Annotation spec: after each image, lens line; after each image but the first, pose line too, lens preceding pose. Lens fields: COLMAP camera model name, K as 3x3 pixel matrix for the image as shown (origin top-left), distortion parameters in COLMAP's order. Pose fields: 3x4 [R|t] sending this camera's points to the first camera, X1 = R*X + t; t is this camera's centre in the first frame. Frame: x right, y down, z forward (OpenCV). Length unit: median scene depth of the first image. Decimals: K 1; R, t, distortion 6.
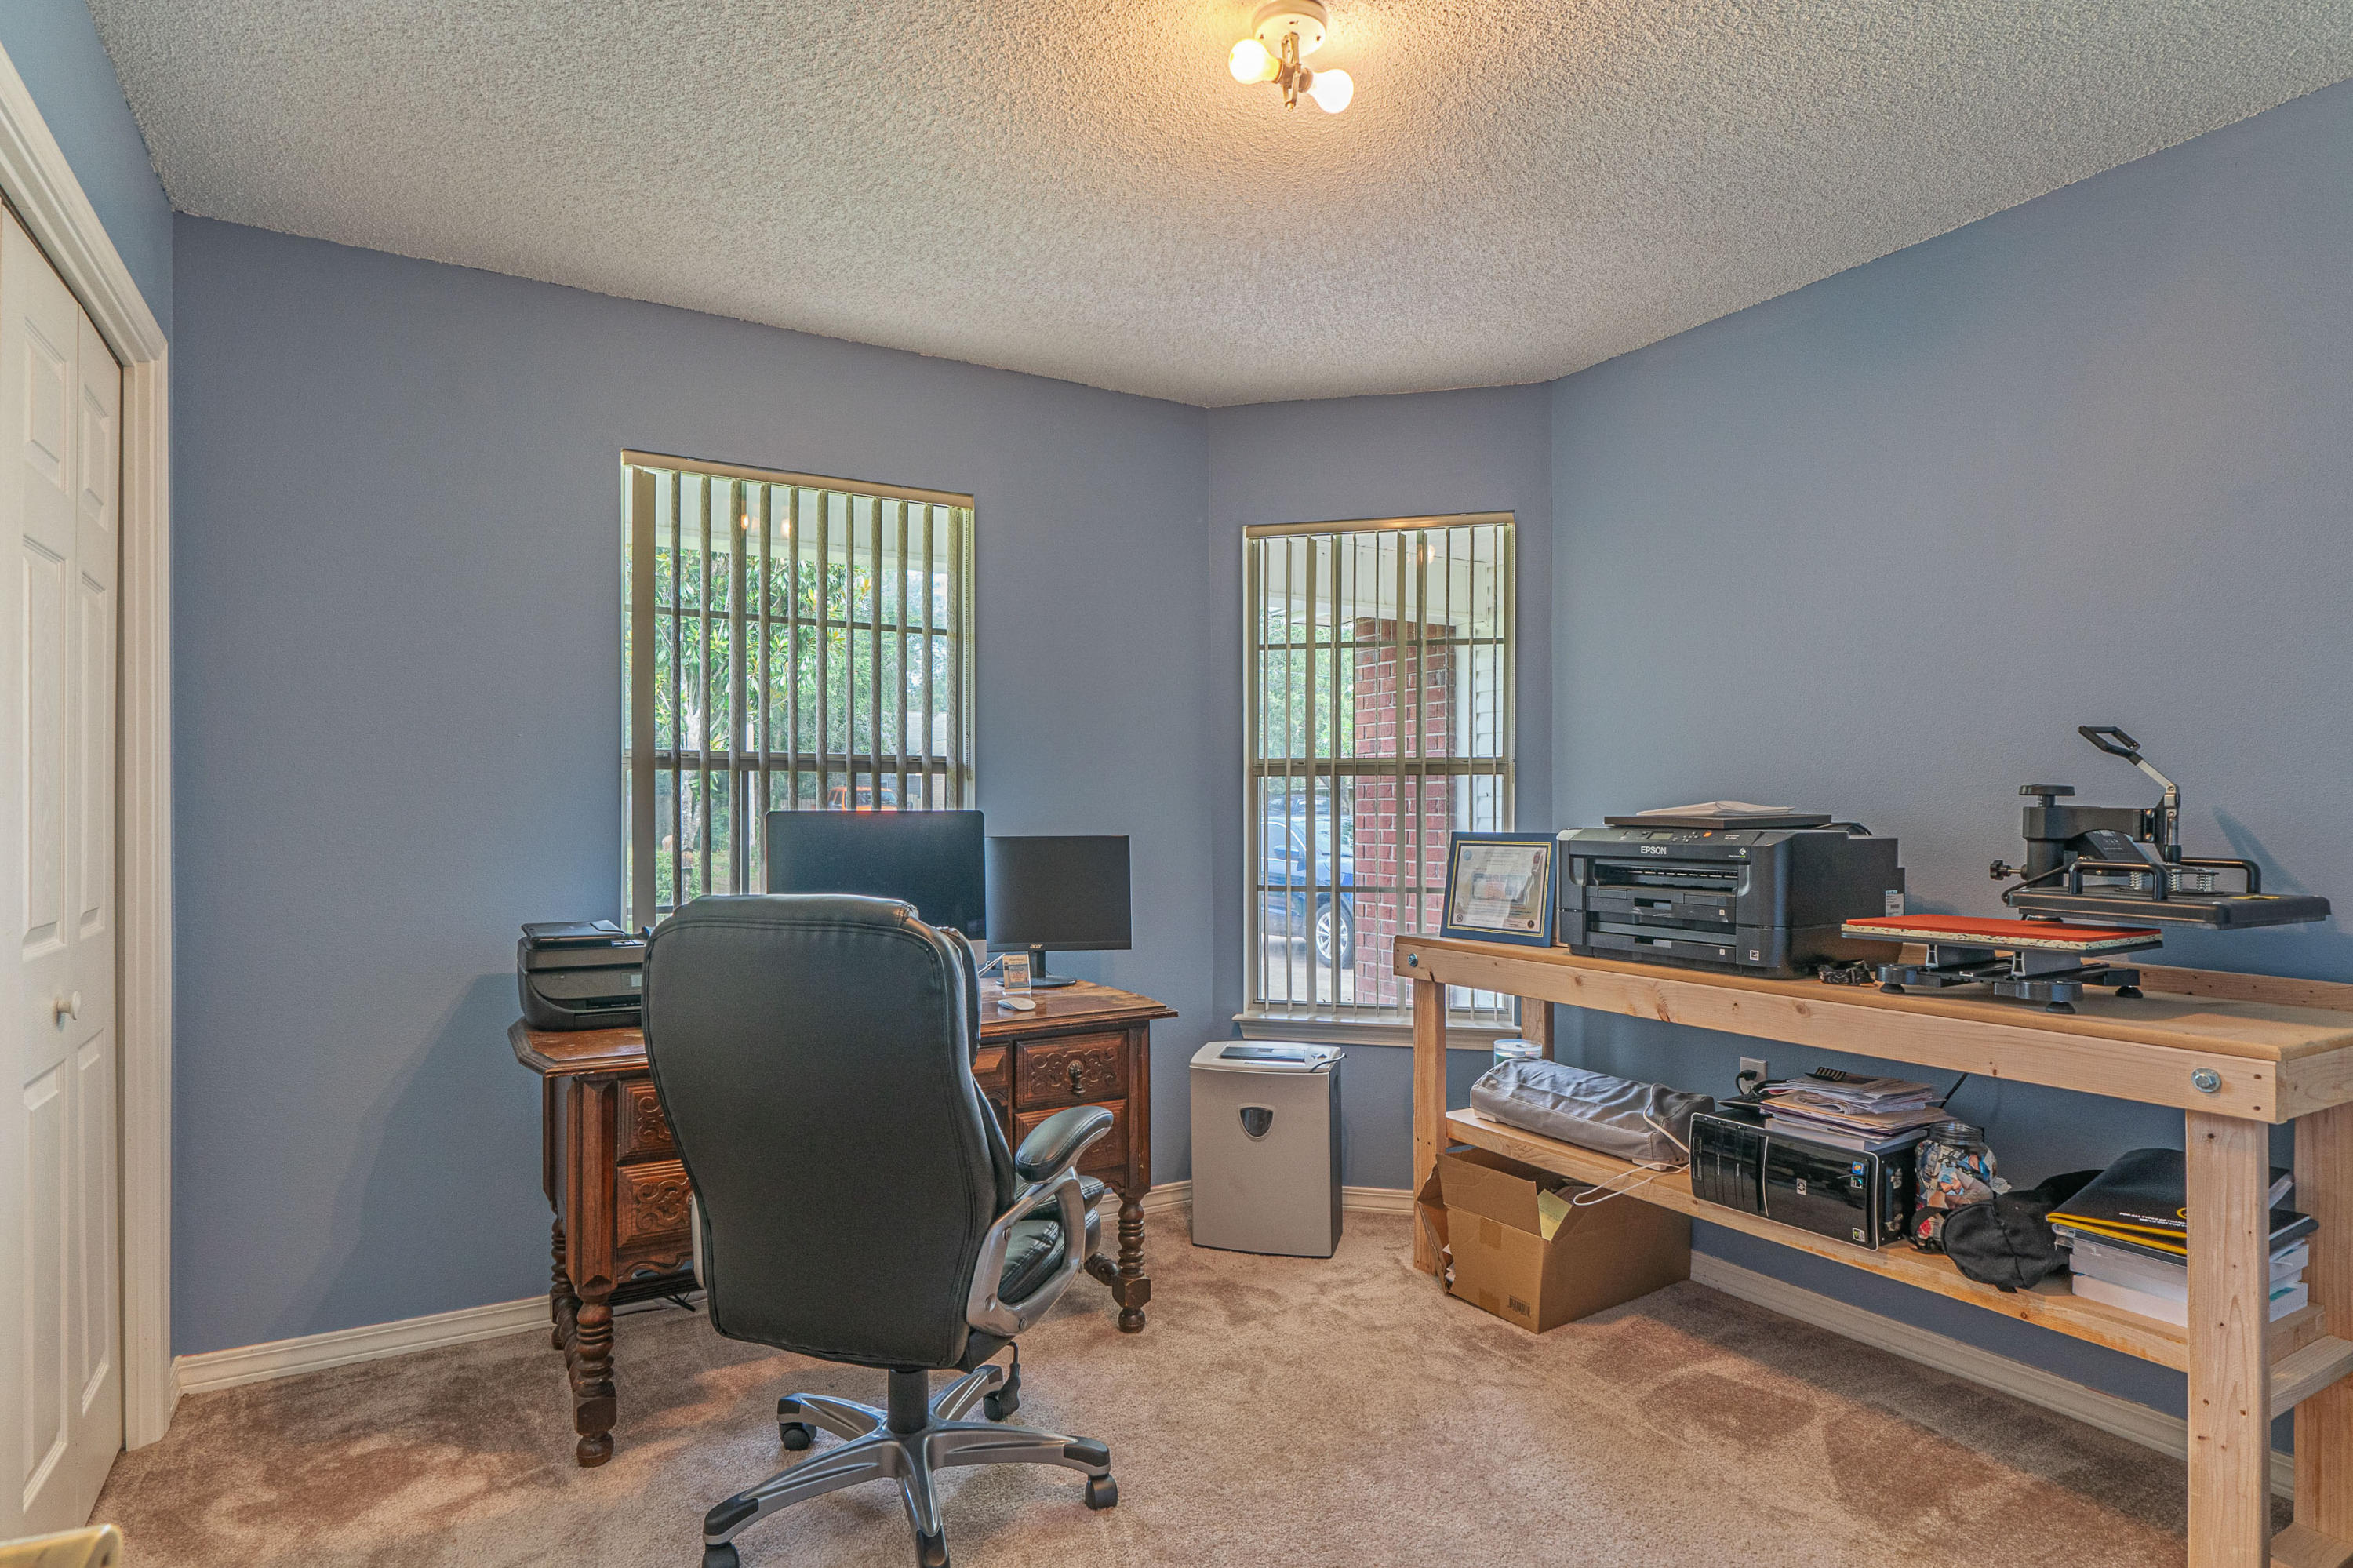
lens RADIAL K [[1252.8, 0, 1167.4], [0, 1252.8, 824.8], [0, 0, 1]] dist [0.001497, -0.001056]
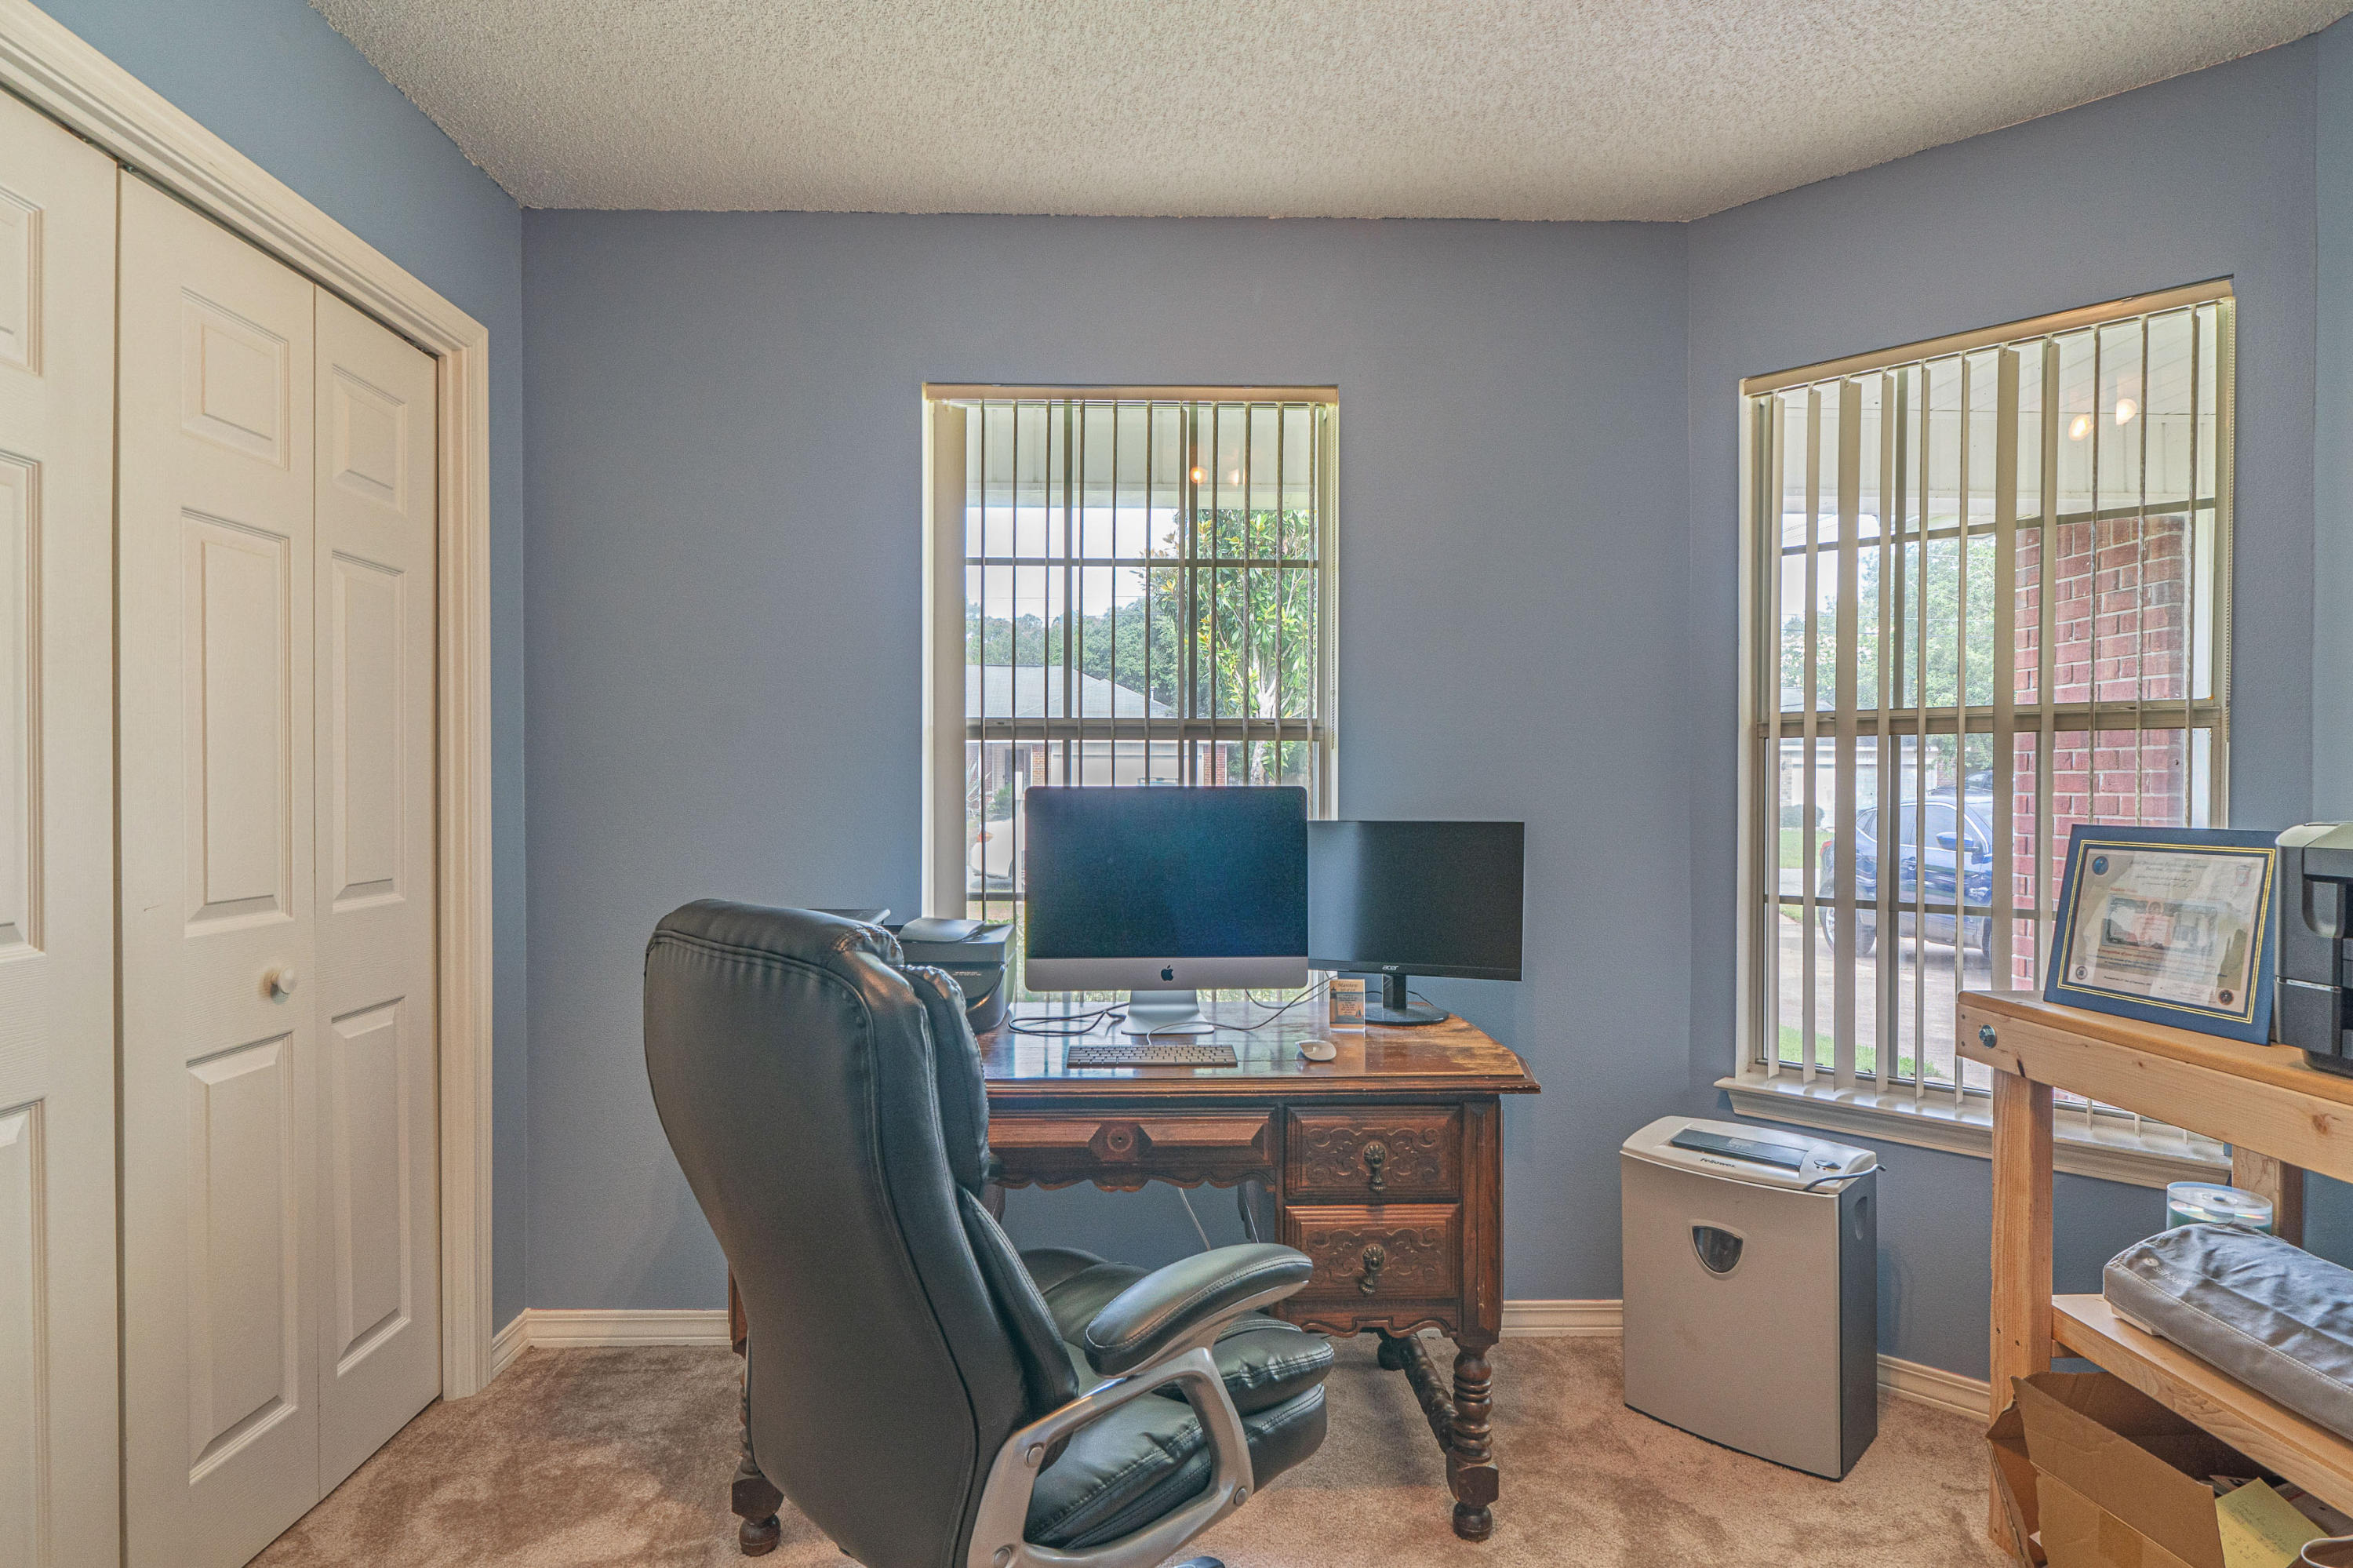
lens RADIAL K [[1231.9, 0, 1168.4], [0, 1231.9, 803.1], [0, 0, 1]] dist [-0.002396, -0.000663]
pose [[0.875713, 0.008323, -0.482759, 0.134709], [-0.007830, 0.999965, 0.003036, -0.003105], [0.482768, 0.001122, 0.875748, 0.286886]]
